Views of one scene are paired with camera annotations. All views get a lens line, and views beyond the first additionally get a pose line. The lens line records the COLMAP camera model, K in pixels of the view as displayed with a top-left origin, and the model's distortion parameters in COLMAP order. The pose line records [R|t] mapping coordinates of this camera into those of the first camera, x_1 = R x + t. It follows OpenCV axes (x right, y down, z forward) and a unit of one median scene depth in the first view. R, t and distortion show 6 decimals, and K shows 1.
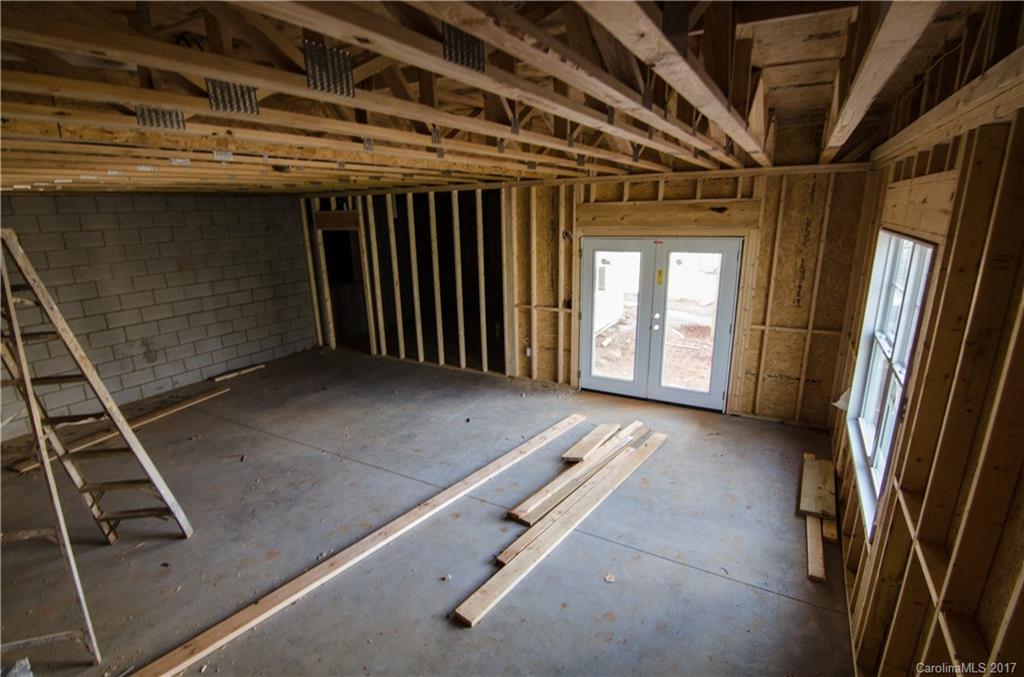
lens RADIAL K [[481.9, 0, 512.0], [0, 481.9, 338.5], [0, 0, 1]] dist [-0.001511, -0.000516]
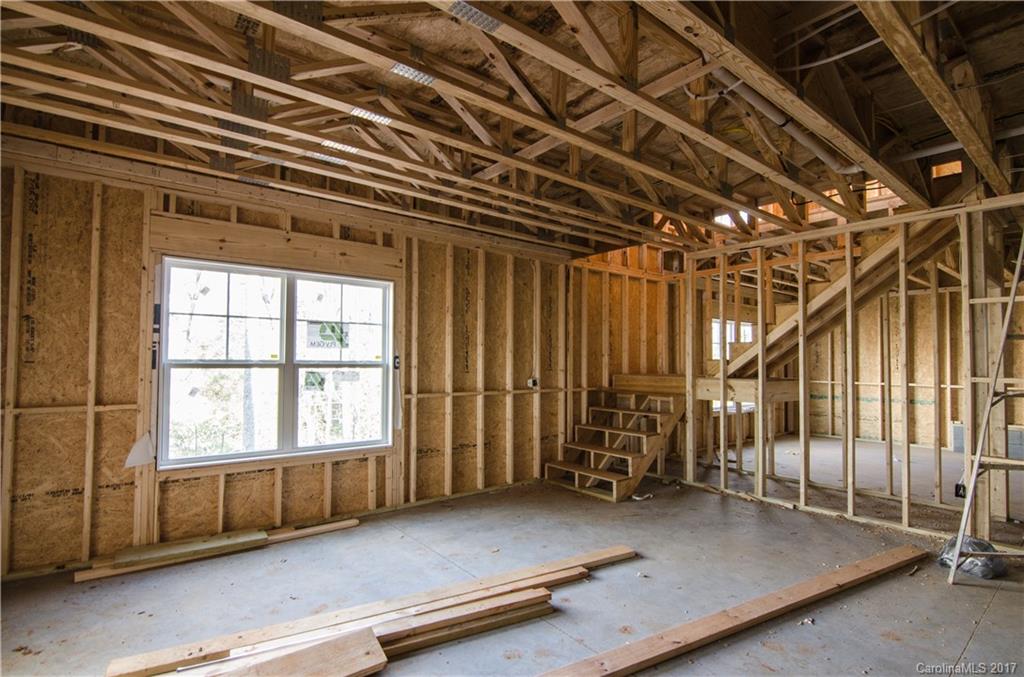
lens RADIAL K [[481.9, 0, 512.0], [0, 481.9, 338.5], [0, 0, 1]] dist [-0.001511, -0.000516]
pose [[-0.925234, 0.048297, 0.376311, -0.273806], [0.119645, 0.978396, 0.168600, -0.162961], [-0.360038, 0.201018, -0.911024, 1.862736]]
